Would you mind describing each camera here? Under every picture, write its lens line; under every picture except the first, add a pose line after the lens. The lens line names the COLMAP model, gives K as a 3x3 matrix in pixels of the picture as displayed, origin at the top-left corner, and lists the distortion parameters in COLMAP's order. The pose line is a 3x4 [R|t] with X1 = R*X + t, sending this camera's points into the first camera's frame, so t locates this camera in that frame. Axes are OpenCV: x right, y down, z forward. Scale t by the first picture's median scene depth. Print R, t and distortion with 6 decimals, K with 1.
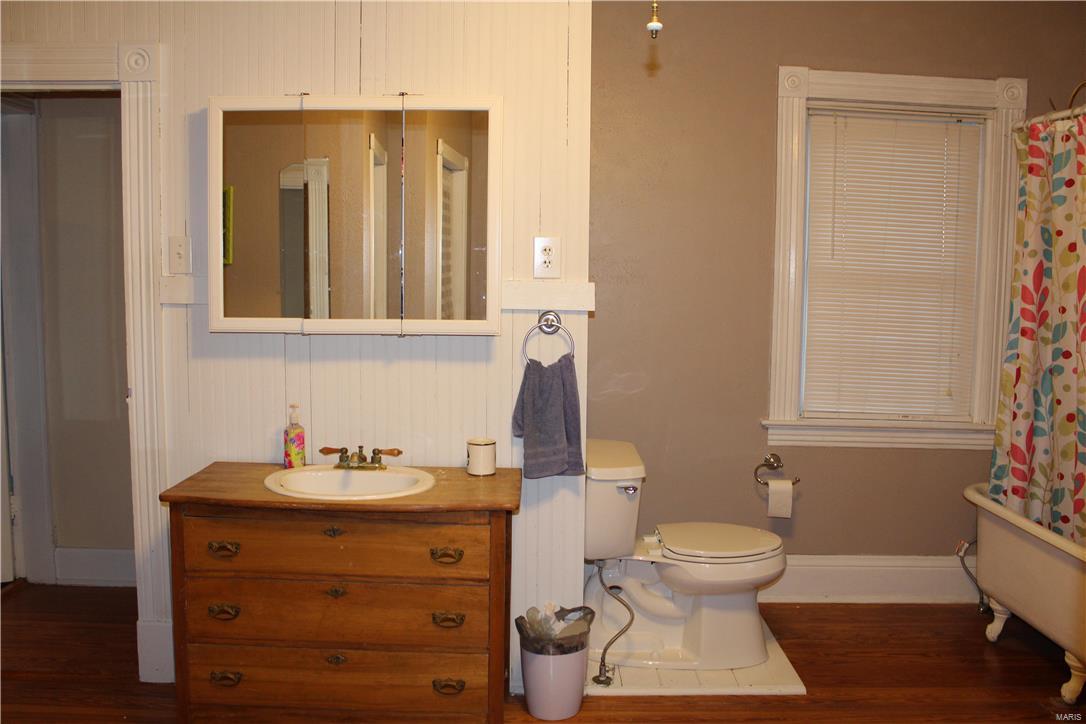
lens RADIAL K [[904.6, 0, 547.8], [0, 904.6, 363.1], [0, 0, 1]] dist [-0.149201, 0.119750]
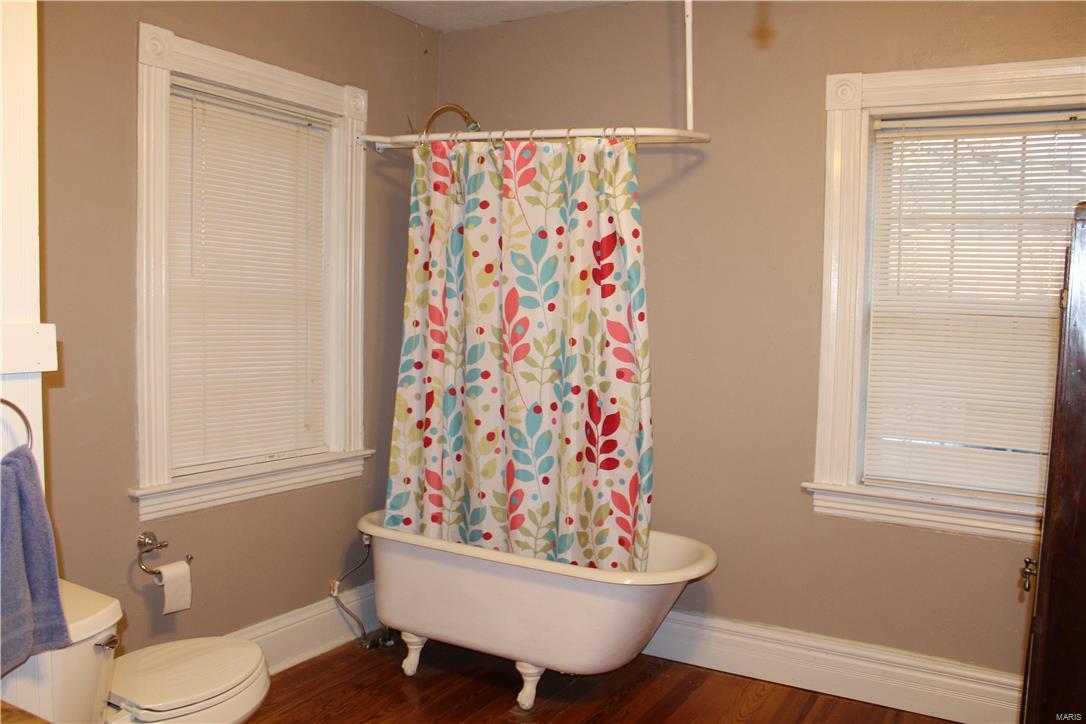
lens RADIAL K [[904.6, 0, 543.6], [0, 904.6, 359.4], [0, 0, 1]] dist [-0.149201, 0.119750]
pose [[0.515327, -0.067681, 0.854317, -0.225818], [0.073298, 0.996705, 0.034748, -0.051015], [-0.853853, 0.044713, 0.518589, 0.346501]]
